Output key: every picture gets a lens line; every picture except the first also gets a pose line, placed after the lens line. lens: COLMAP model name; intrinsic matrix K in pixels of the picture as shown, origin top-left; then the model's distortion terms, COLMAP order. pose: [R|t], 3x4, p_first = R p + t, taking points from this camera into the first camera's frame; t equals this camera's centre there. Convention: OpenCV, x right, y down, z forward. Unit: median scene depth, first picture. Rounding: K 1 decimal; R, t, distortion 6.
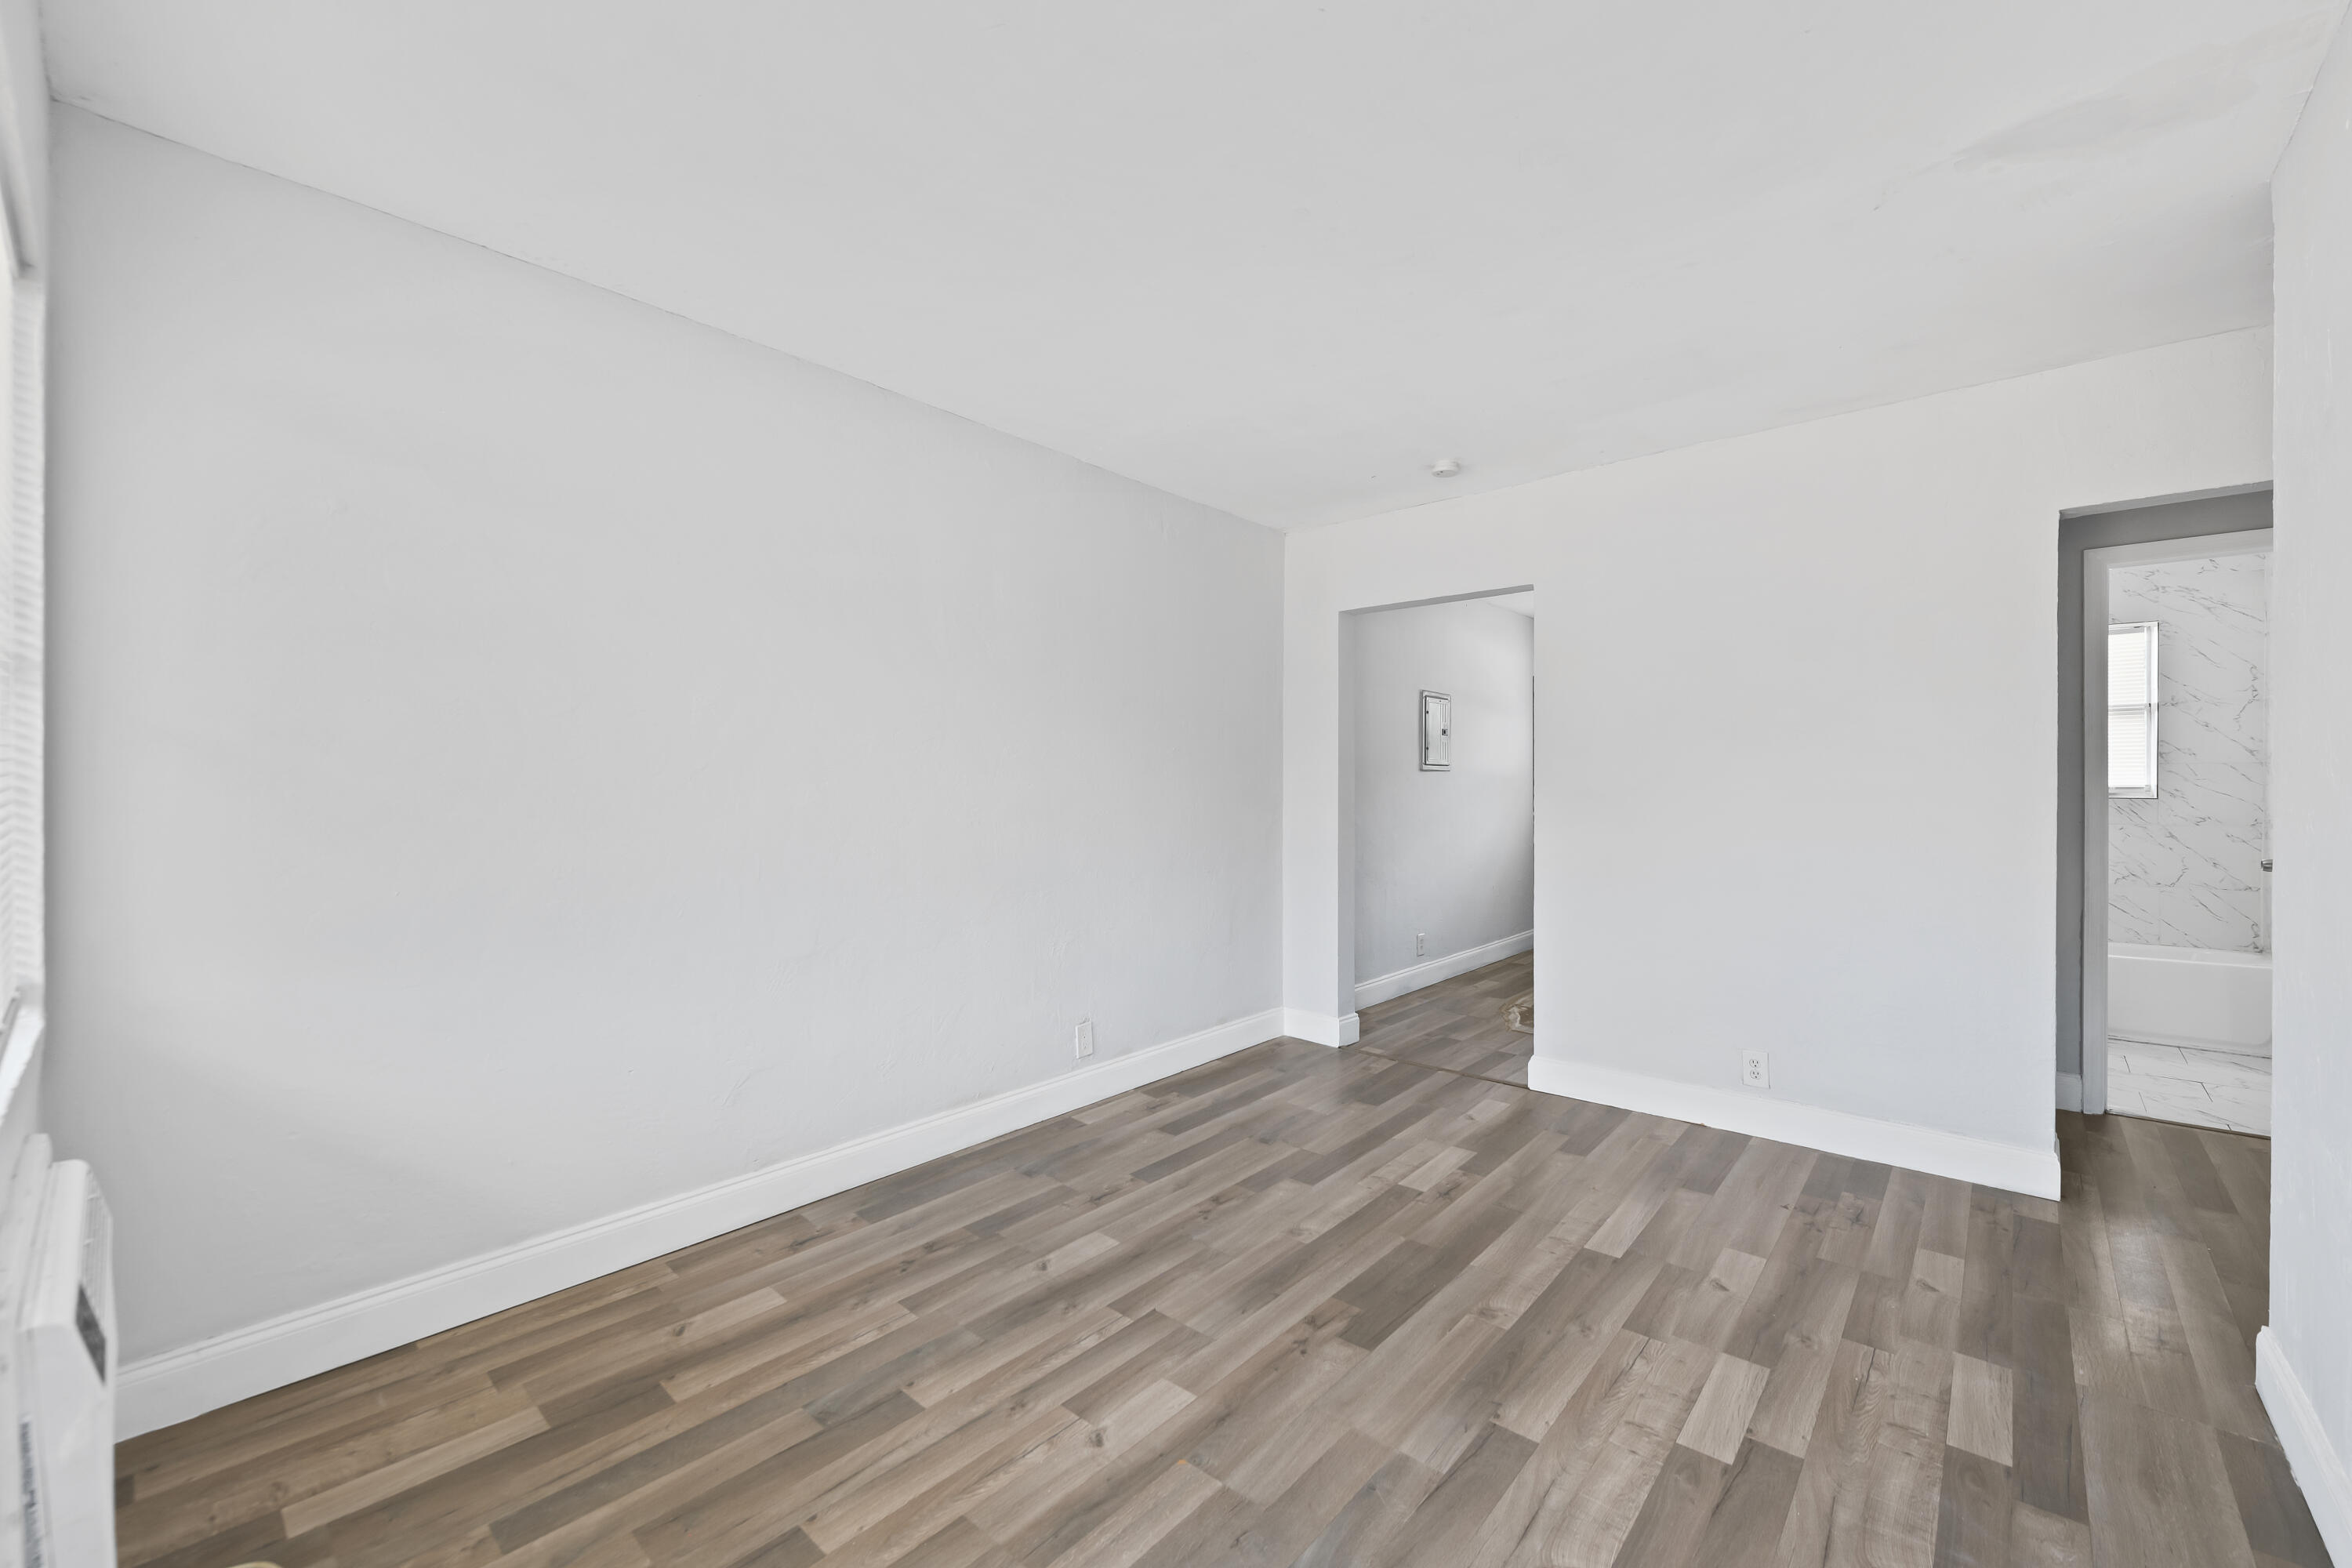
lens RADIAL K [[945.8, 0, 1172.6], [0, 945.8, 796.9], [0, 0, 1]] dist [-0.007236, -0.001058]
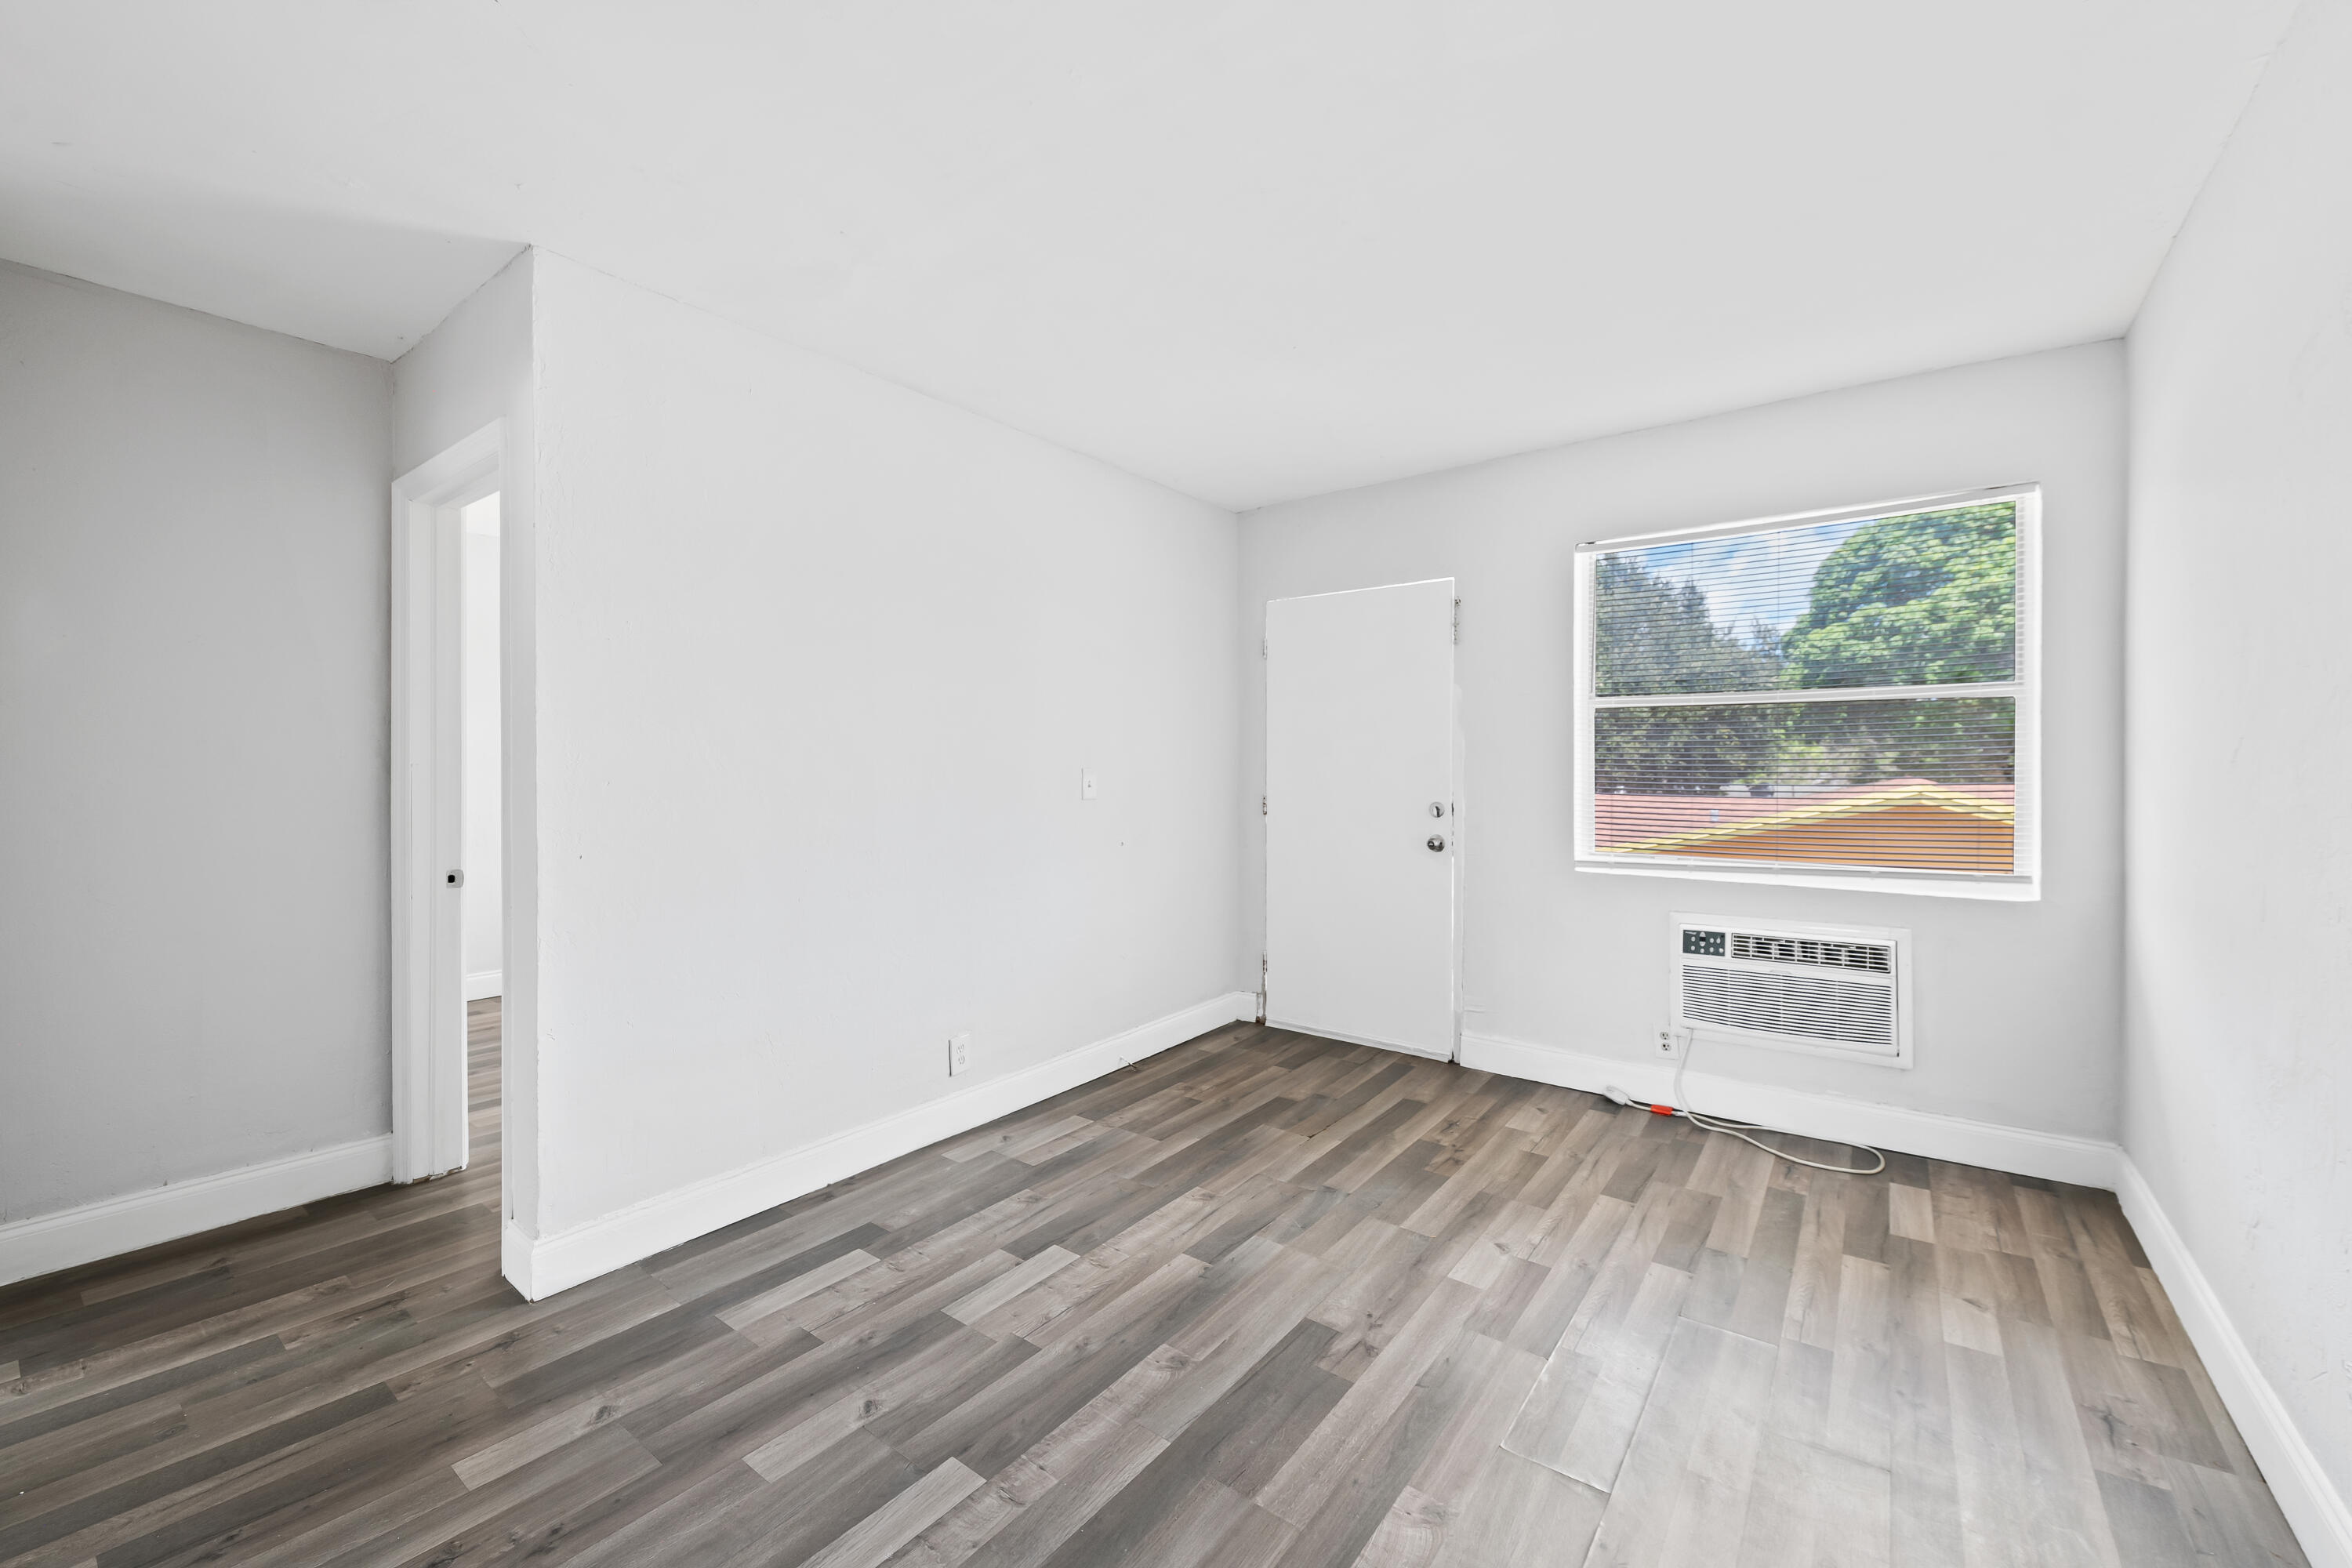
lens RADIAL K [[945.8, 0, 1180.7], [0, 945.8, 770.5], [0, 0, 1]] dist [-0.007236, -0.001058]
pose [[-0.996129, 0.002056, -0.087880, 0.443715], [0.000669, 0.999875, 0.015809, -0.026836], [0.087902, 0.015689, -0.996006, 2.041821]]
